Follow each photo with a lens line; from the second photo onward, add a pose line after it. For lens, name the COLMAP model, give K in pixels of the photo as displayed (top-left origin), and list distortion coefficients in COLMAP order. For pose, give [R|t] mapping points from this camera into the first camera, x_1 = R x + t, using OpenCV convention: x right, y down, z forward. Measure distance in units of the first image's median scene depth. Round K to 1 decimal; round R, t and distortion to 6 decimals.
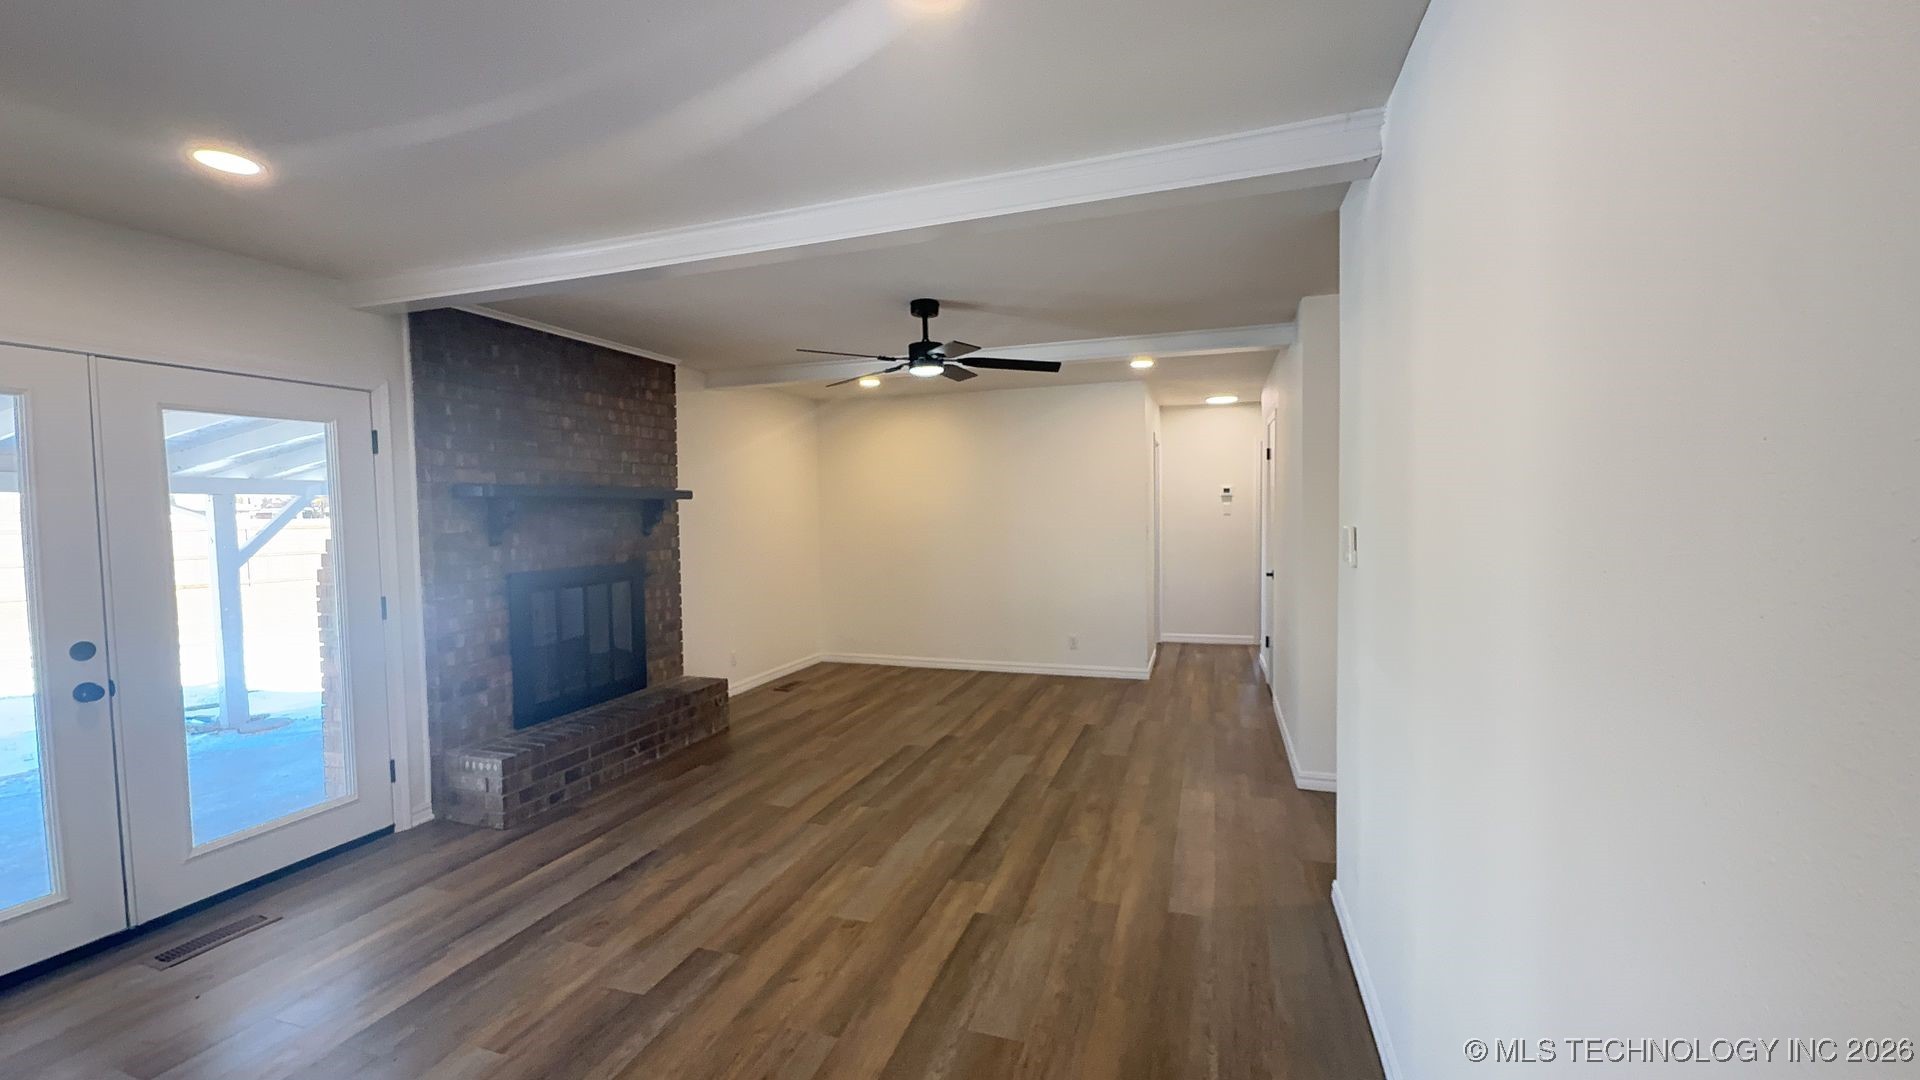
lens RADIAL K [[765.2, 0, 960.0], [0, 765.2, 540.0], [0, 0, 1]] dist [0.001621, 0.000193]
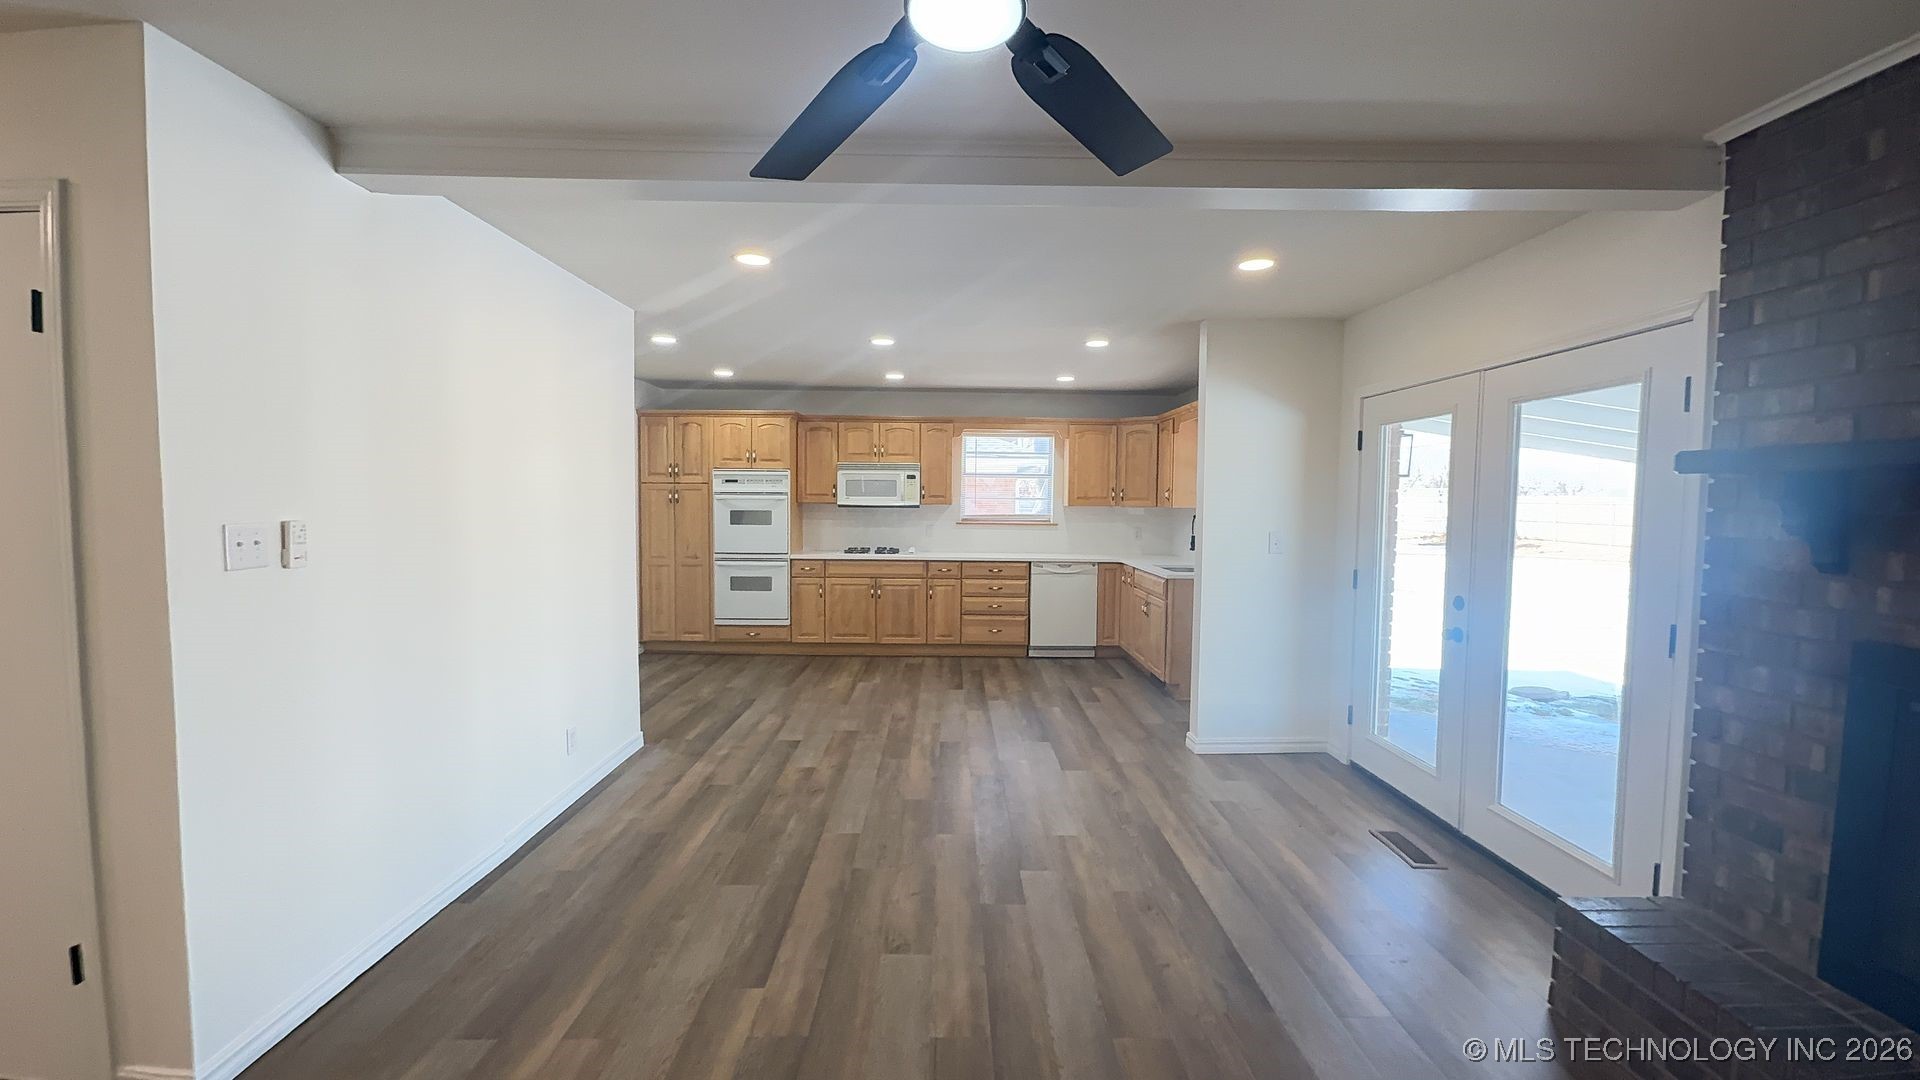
lens RADIAL K [[765.2, 0, 960.0], [0, 765.2, 540.0], [0, 0, 1]] dist [0.001621, 0.000193]
pose [[-0.945826, 0.023538, -0.323819, 0.075916], [-0.009345, 0.994982, 0.099621, -0.077779], [0.324539, 0.097250, -0.940860, 1.791084]]
